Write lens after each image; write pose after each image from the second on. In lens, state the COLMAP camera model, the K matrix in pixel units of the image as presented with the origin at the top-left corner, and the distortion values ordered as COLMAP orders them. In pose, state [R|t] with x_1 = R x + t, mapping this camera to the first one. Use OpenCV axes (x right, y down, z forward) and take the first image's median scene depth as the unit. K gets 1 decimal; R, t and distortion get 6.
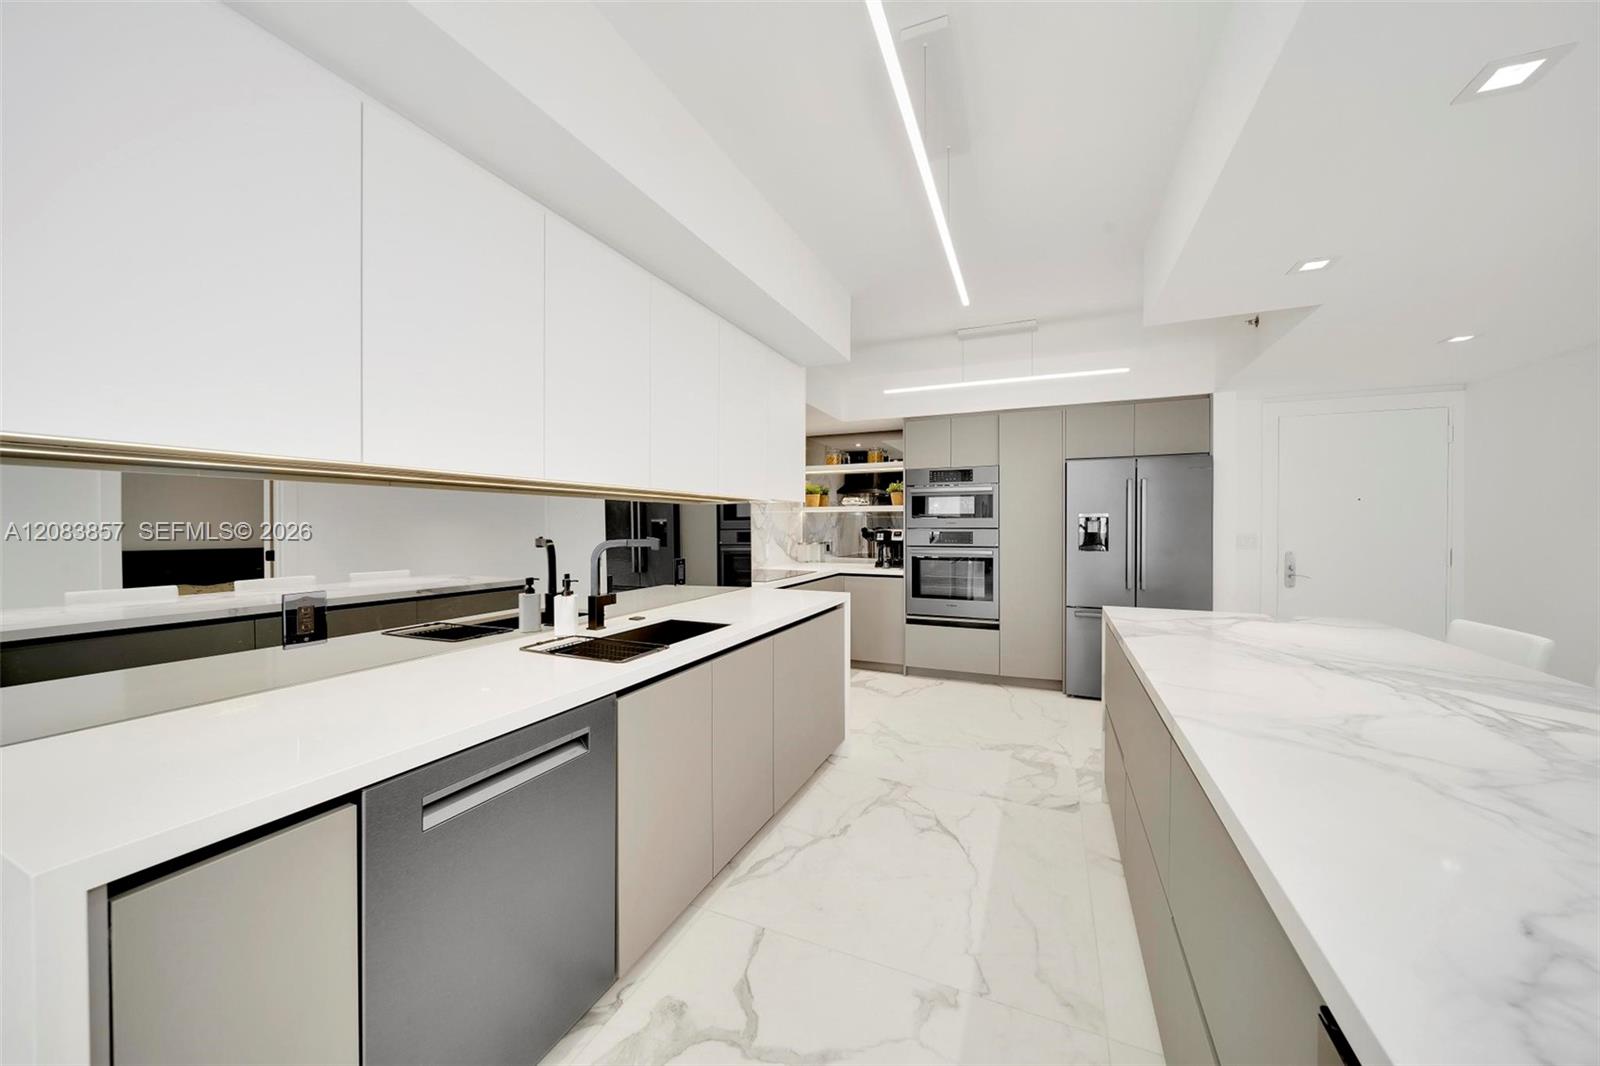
lens RADIAL K [[559.6, 0, 802.6], [0, 559.6, 530.8], [0, 0, 1]] dist [-0.005301, 0.000211]
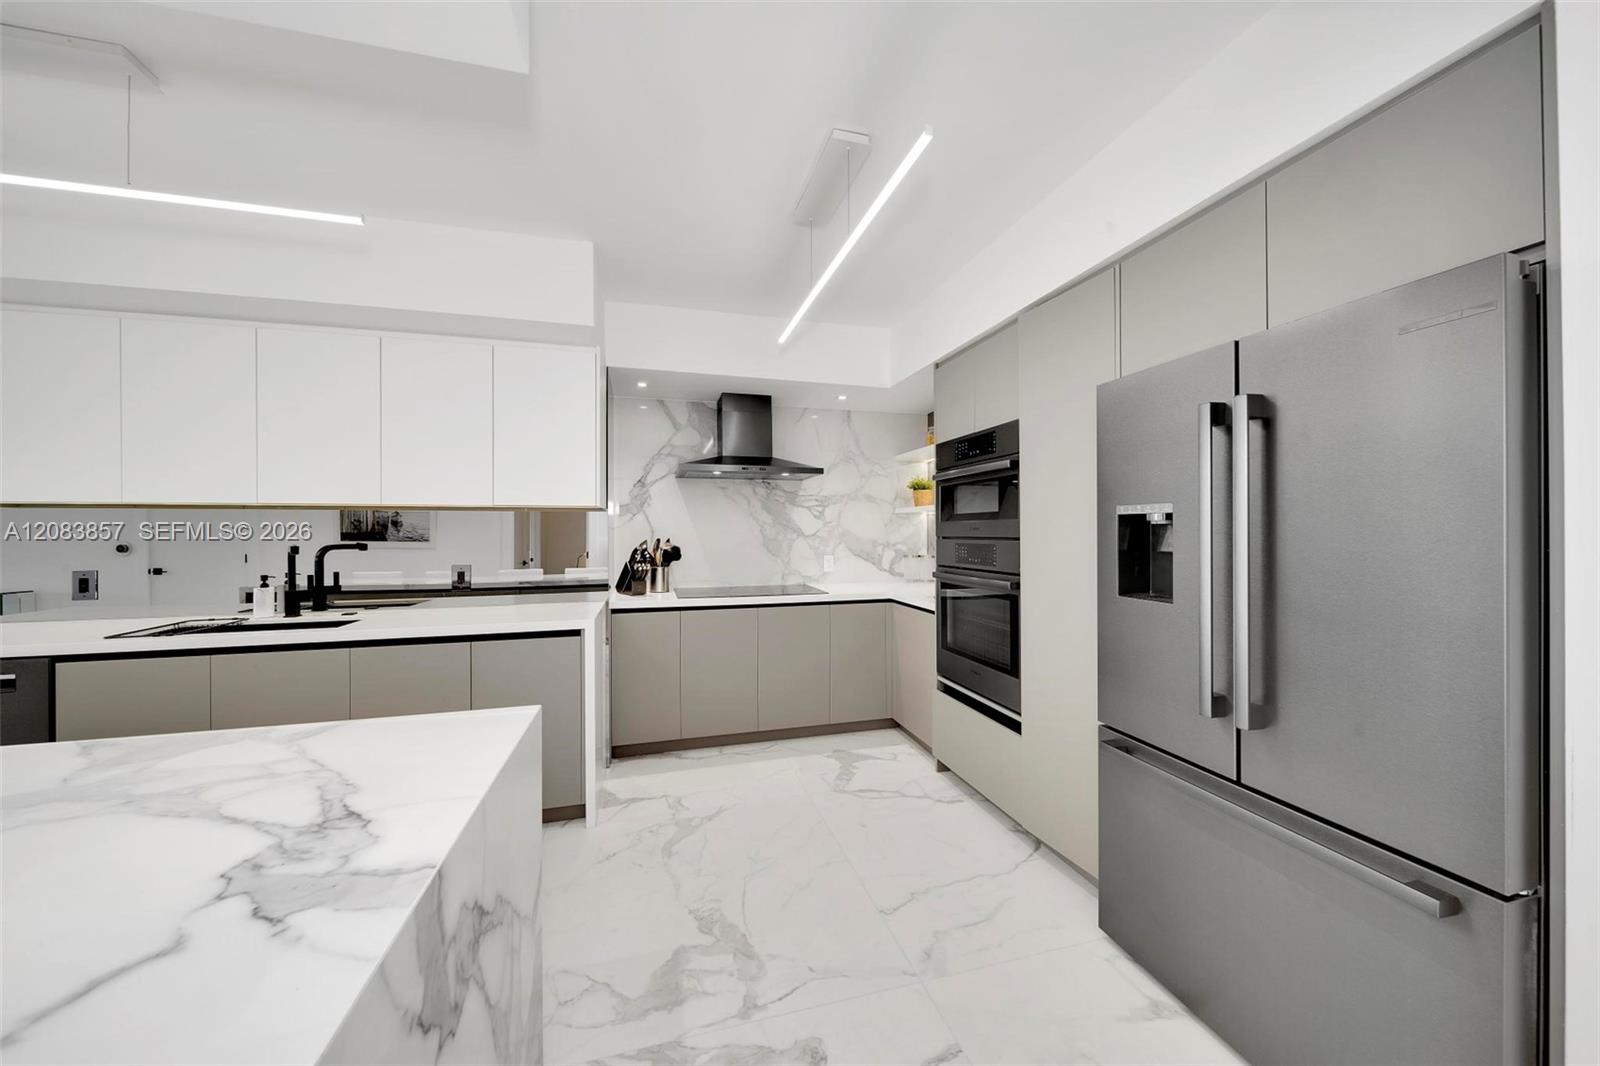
lens RADIAL K [[559.6, 0, 803.3], [0, 559.6, 529.7], [0, 0, 1]] dist [-0.005301, 0.000211]
pose [[0.629264, -0.001218, -0.777191, 0.764557], [-0.006680, 0.999953, -0.006976, -0.010849], [0.777163, 0.009581, 0.629227, 0.635758]]
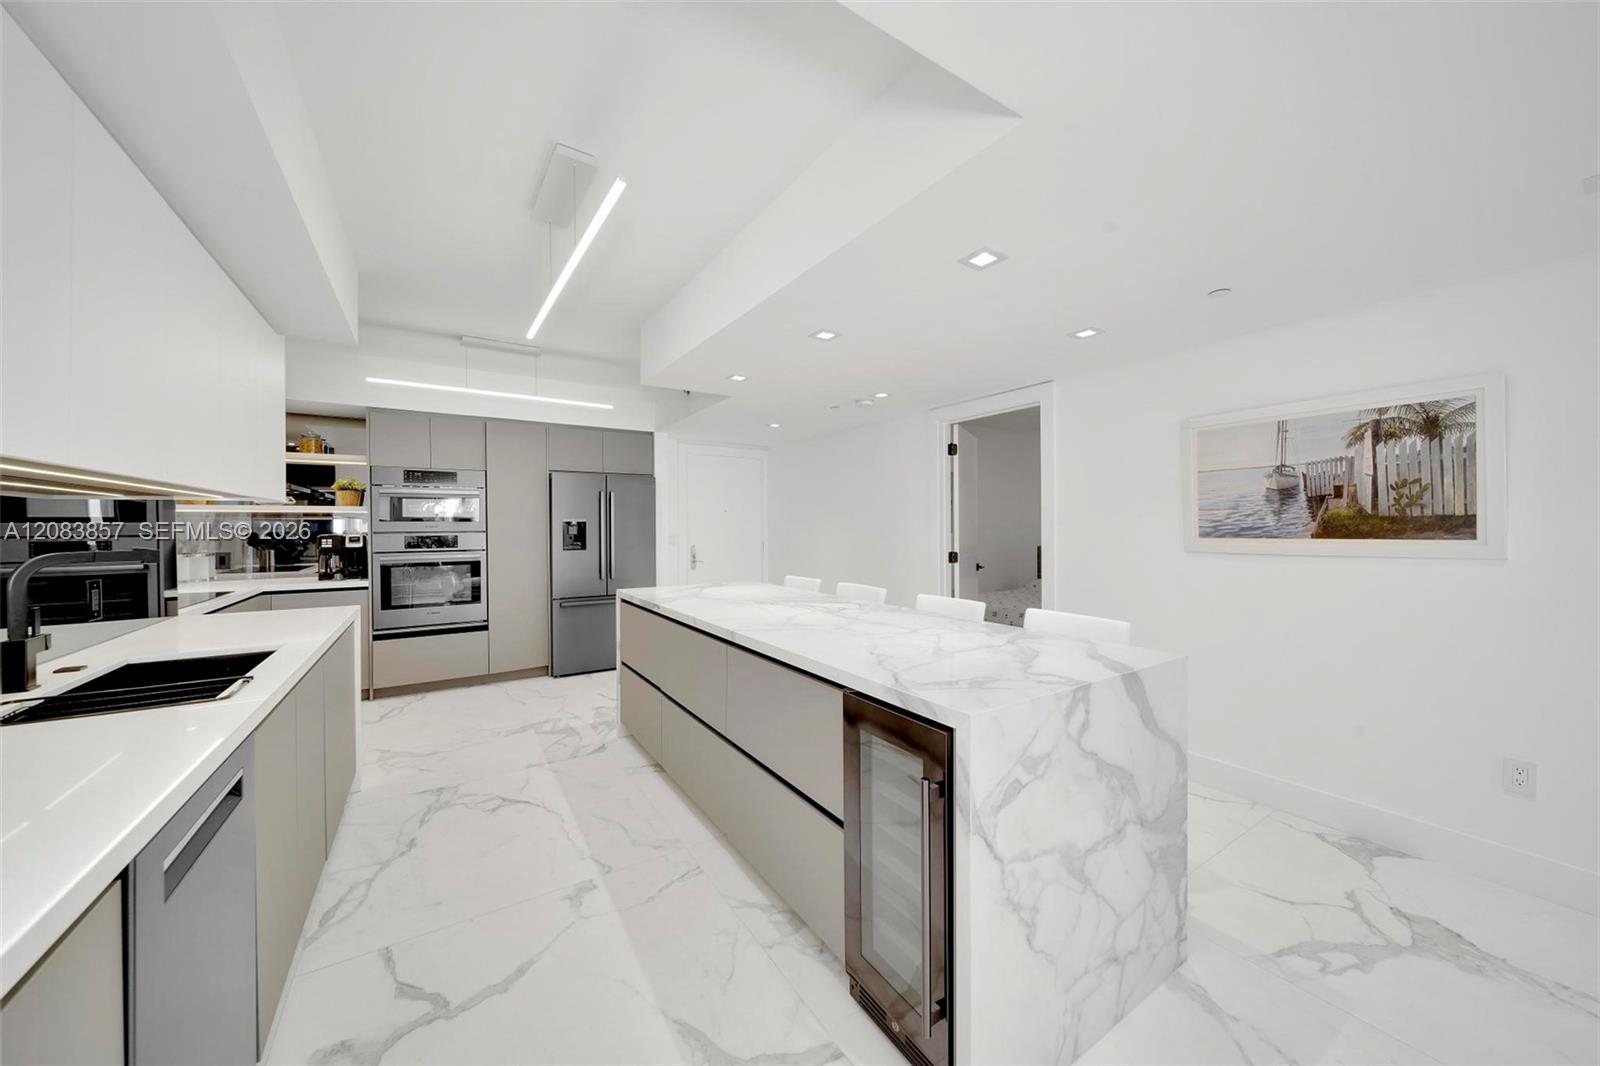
lens RADIAL K [[559.6, 0, 806.1], [0, 559.6, 536.1], [0, 0, 1]] dist [-0.005301, 0.000211]
pose [[0.544762, -0.016334, 0.838431, -0.232058], [0.012943, 0.999855, 0.011069, 0.000010], [-0.838491, 0.004822, 0.544895, -0.067060]]
